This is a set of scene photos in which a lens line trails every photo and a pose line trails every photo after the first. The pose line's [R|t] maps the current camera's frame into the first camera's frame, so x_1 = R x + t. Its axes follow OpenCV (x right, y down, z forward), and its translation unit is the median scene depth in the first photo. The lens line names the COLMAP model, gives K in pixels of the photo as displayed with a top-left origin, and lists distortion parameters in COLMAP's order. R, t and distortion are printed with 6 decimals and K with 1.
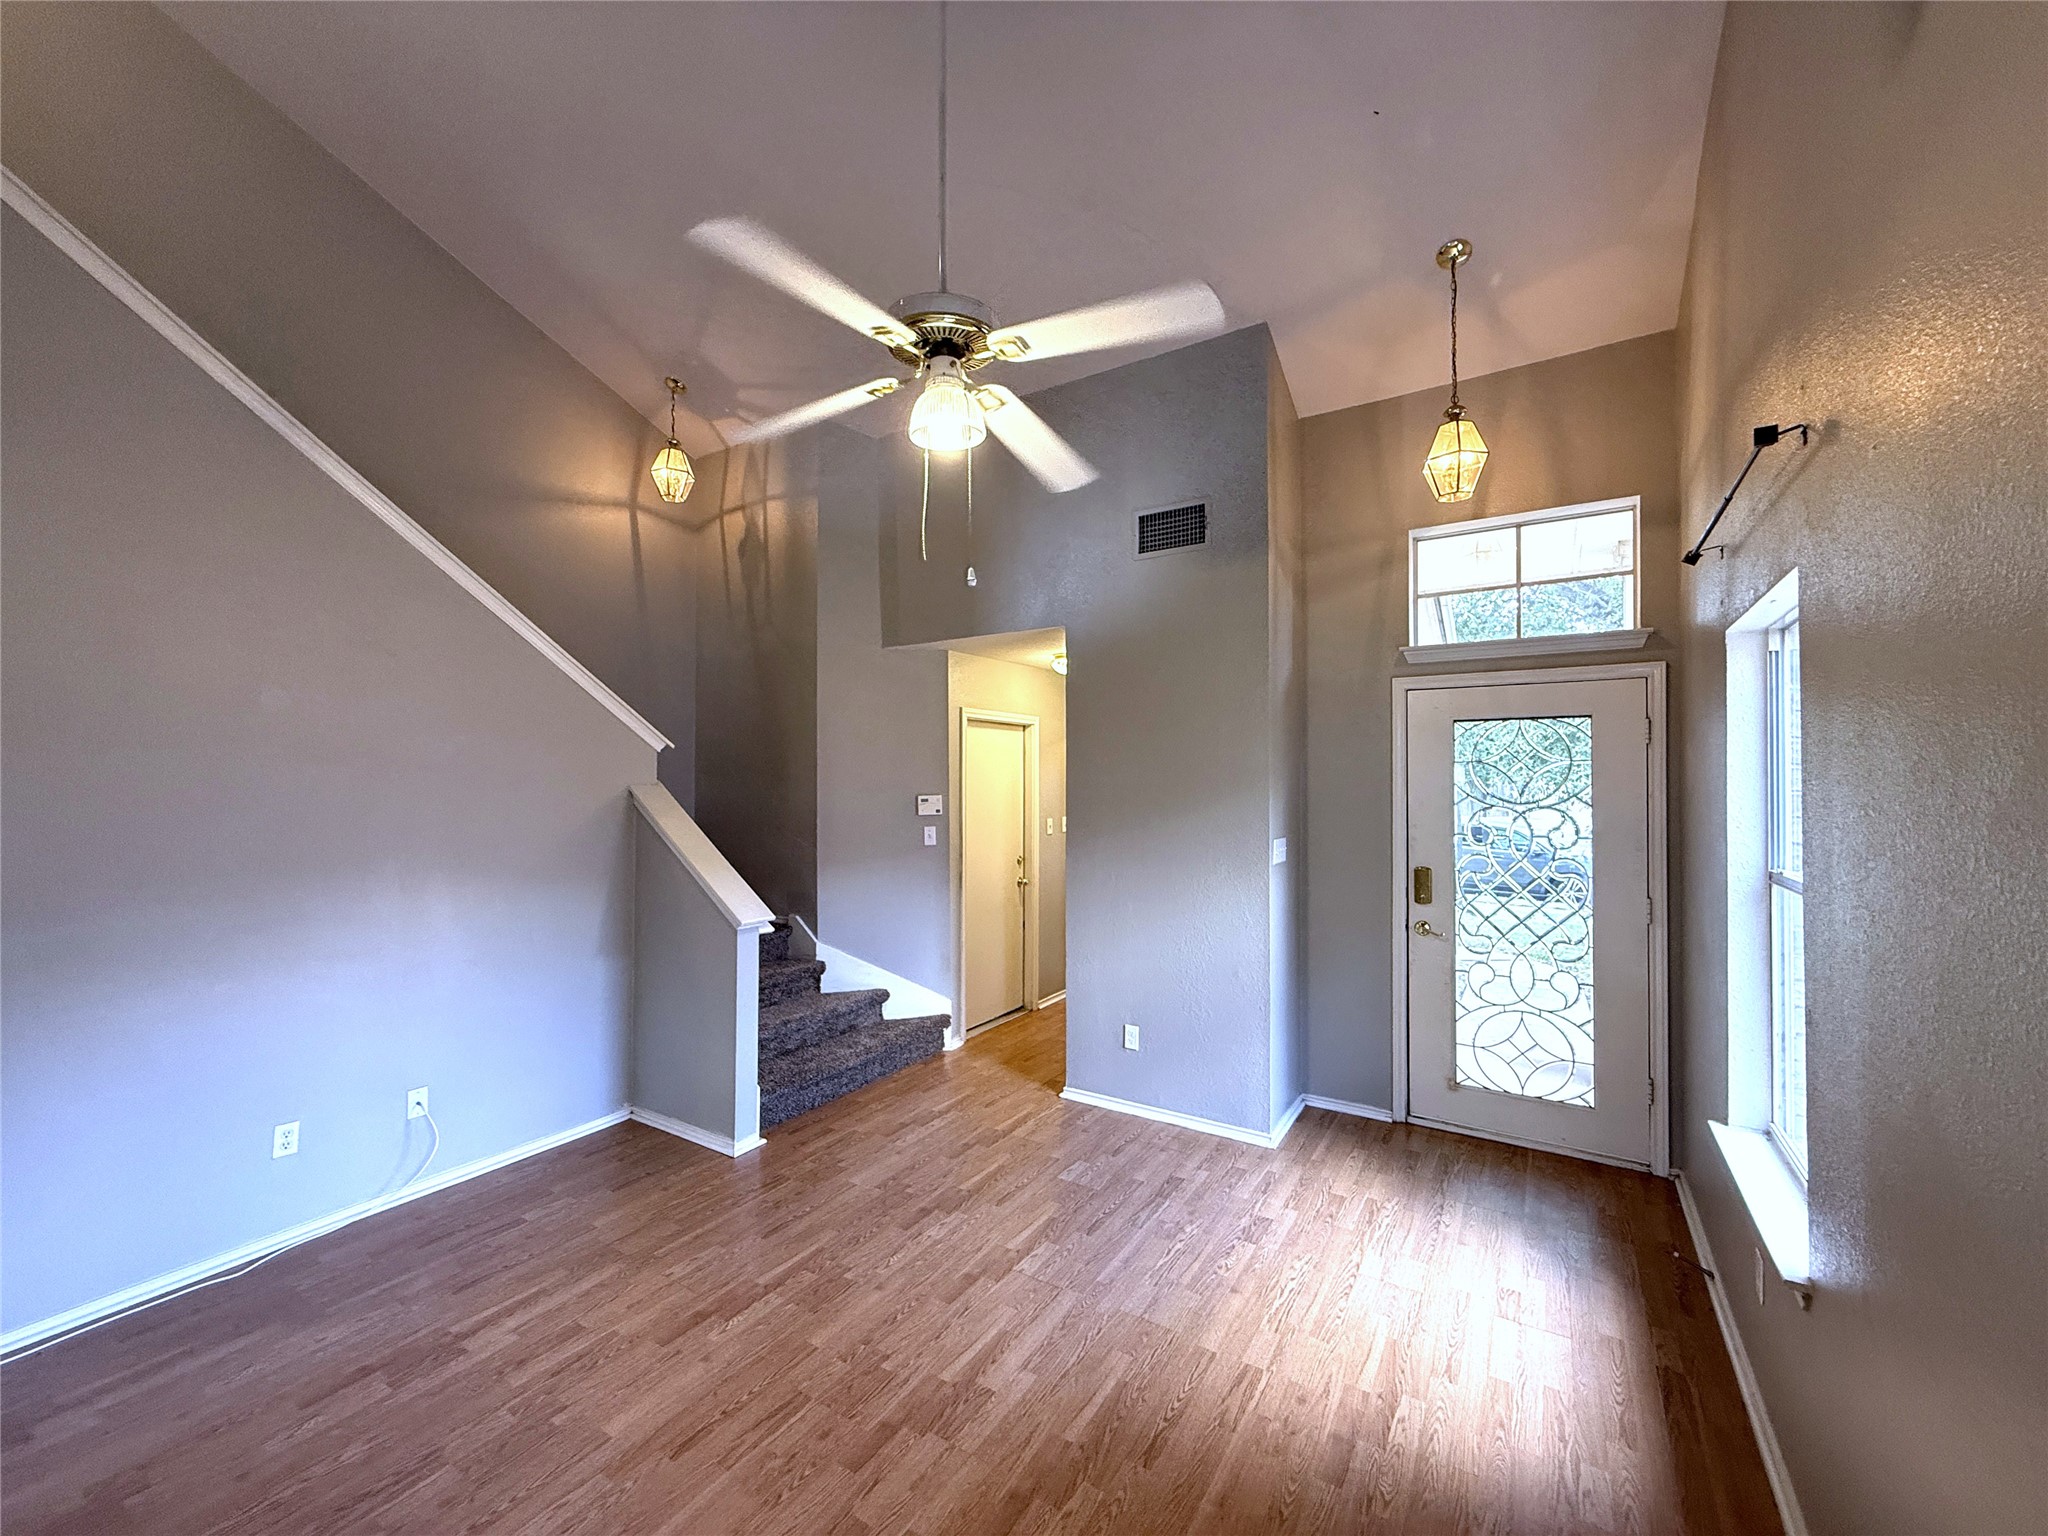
lens RADIAL K [[818.6, 0, 1026.3], [0, 818.6, 773.2], [0, 0, 1]] dist [-0.000719, -0.000208]
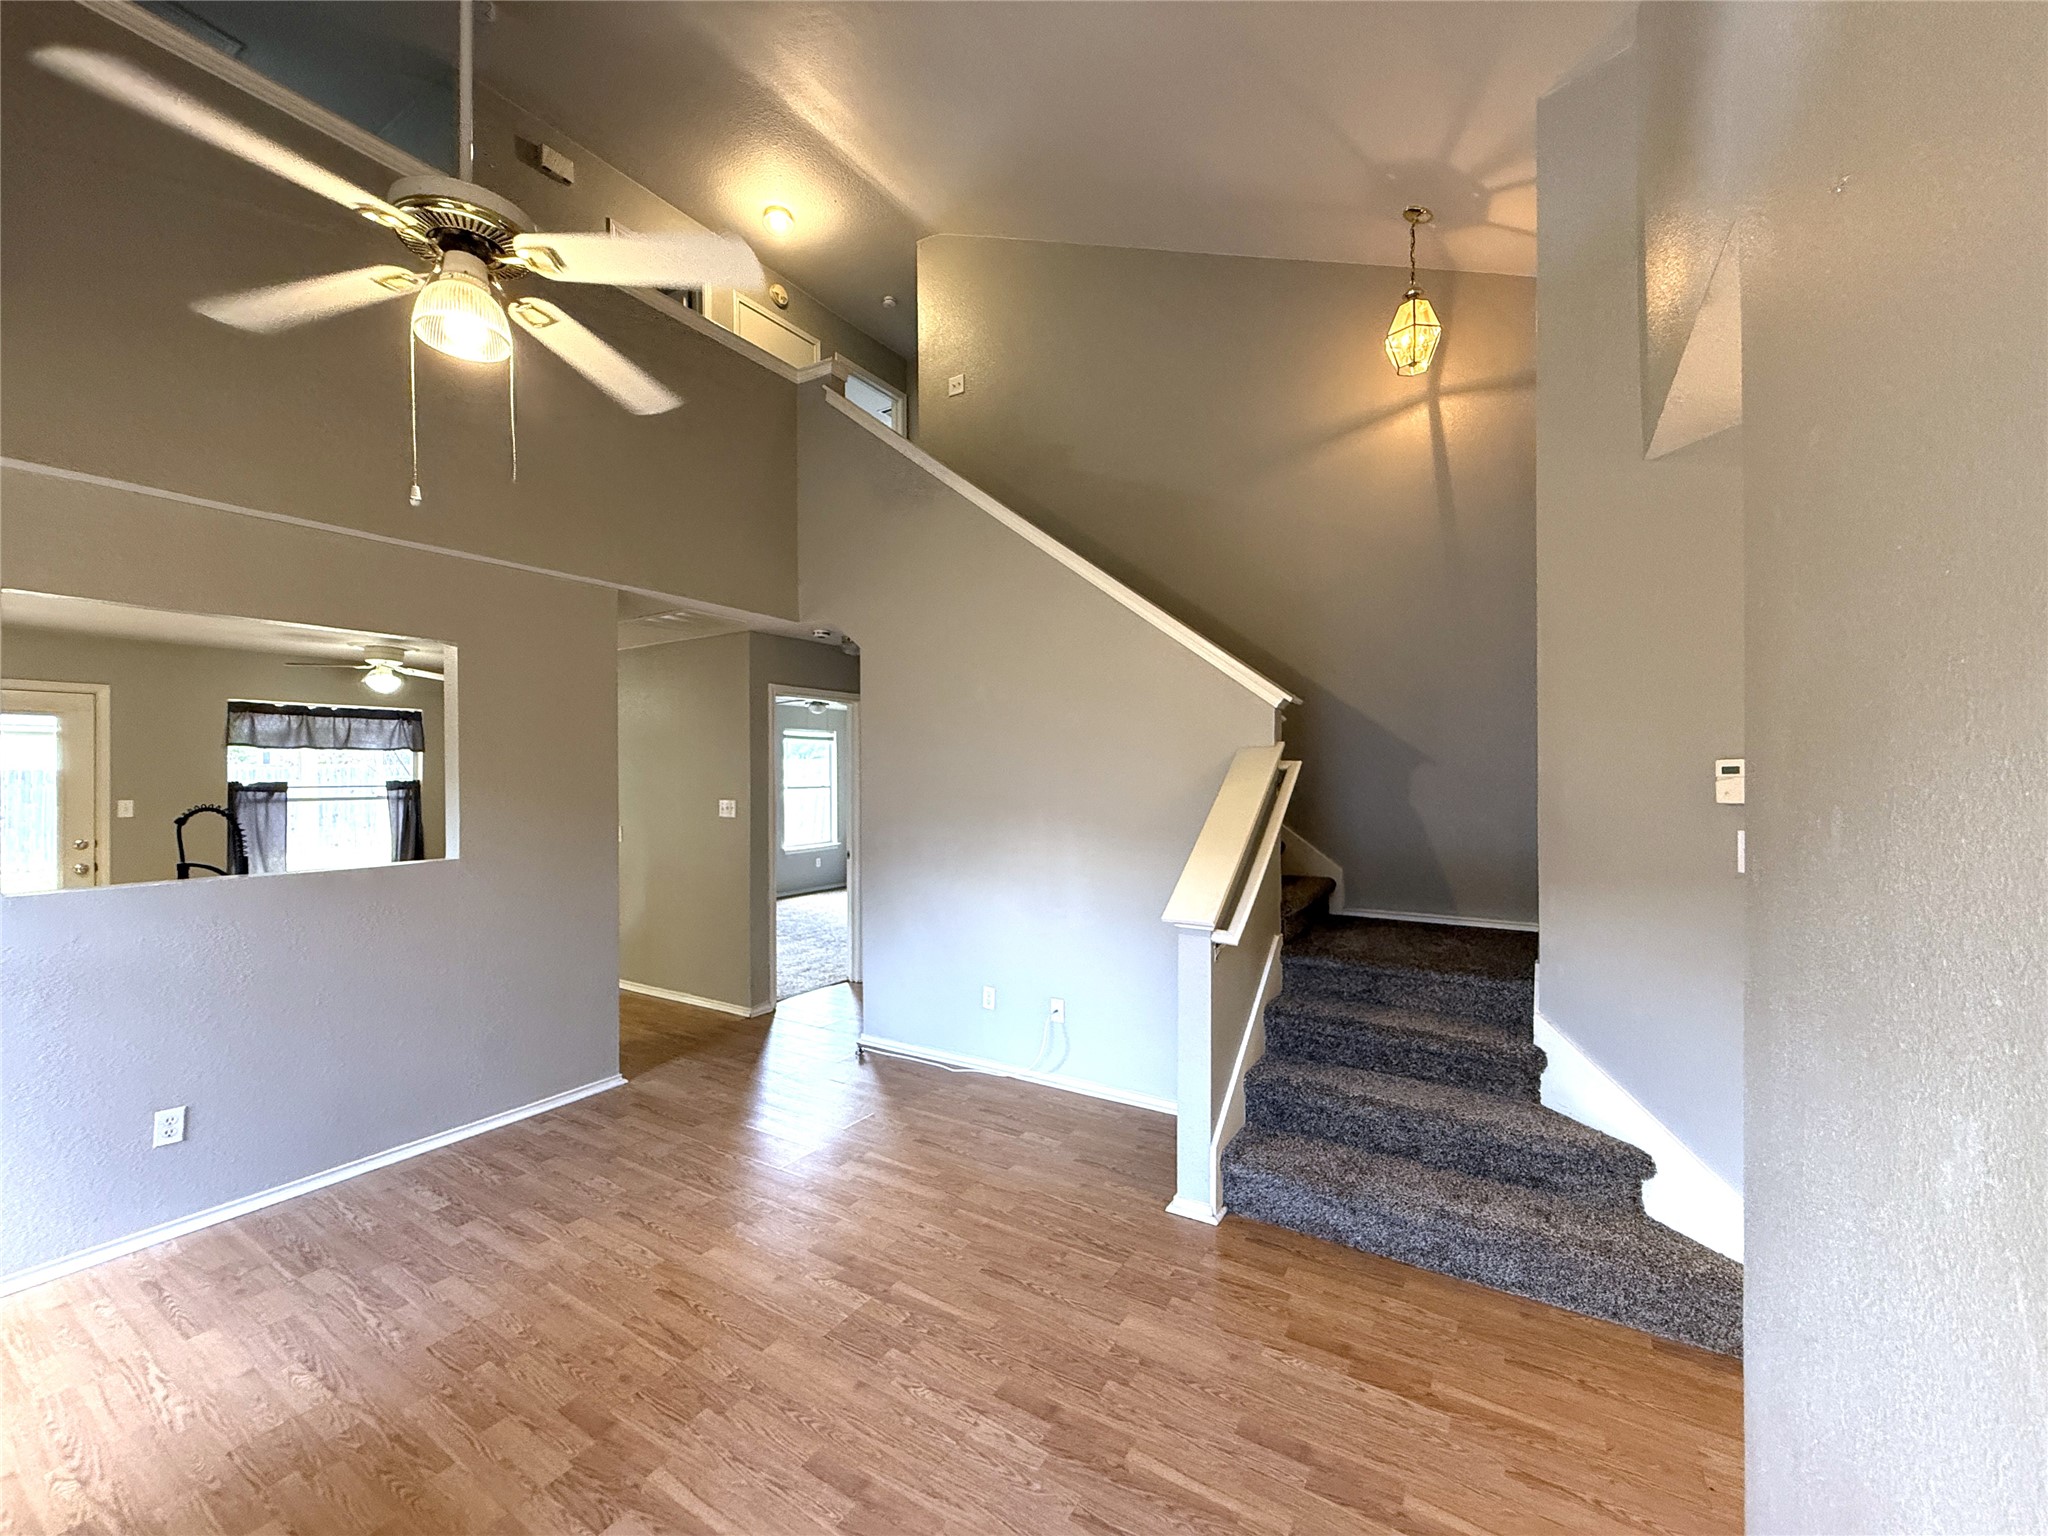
lens RADIAL K [[818.6, 0, 1023.1], [0, 818.6, 774.9], [0, 0, 1]] dist [-0.000719, -0.000208]
pose [[0.004126, 0.003457, -0.999986, 0.475858], [0.014307, 0.999891, 0.003516, 0.044374], [0.999889, -0.014321, 0.004076, 0.938241]]
